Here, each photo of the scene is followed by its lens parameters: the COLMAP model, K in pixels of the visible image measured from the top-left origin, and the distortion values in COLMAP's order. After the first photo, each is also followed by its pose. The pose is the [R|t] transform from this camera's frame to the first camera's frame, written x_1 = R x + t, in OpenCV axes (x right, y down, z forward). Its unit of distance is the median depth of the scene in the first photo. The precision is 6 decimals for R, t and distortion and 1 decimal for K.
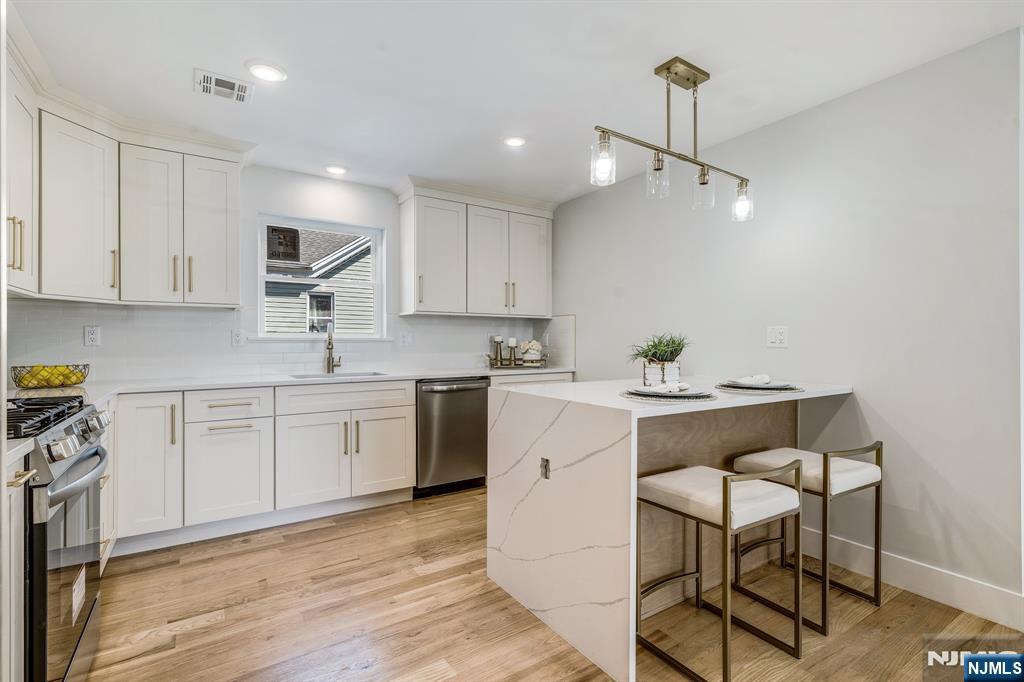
lens RADIAL K [[484.4, 0, 508.6], [0, 484.4, 346.4], [0, 0, 1]] dist [-0.000603, -0.000038]
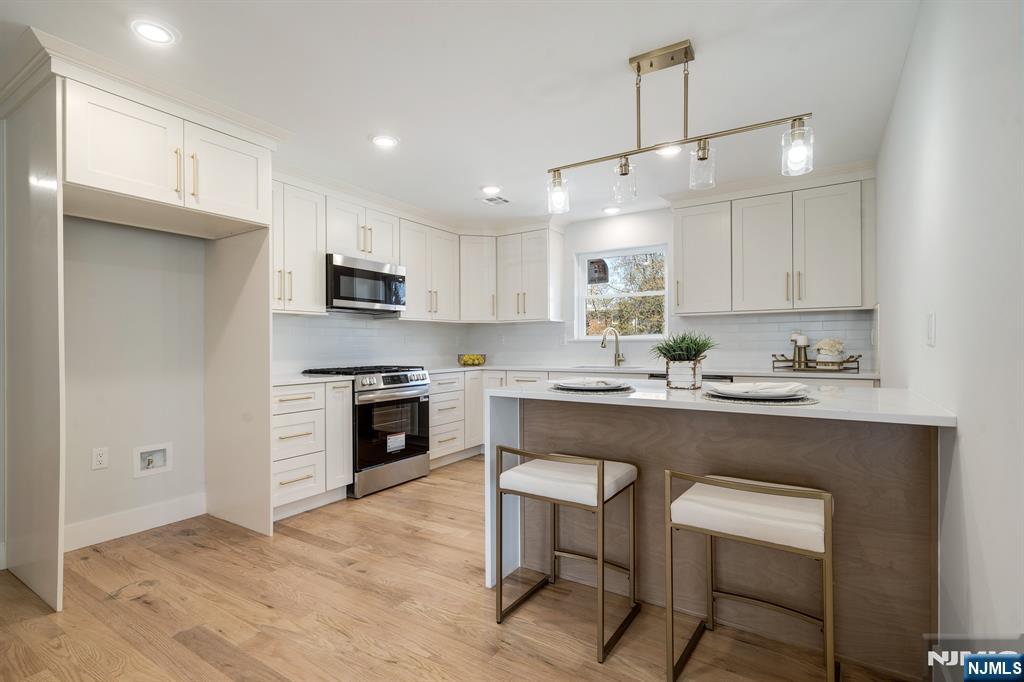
lens RADIAL K [[484.4, 0, 508.6], [0, 484.4, 346.4], [0, 0, 1]] dist [-0.000603, -0.000038]
pose [[0.421935, -0.003808, -0.906618, 0.678188], [-0.004851, 0.999967, -0.006458, 0.011754], [0.906613, 0.007123, 0.421903, 0.190629]]
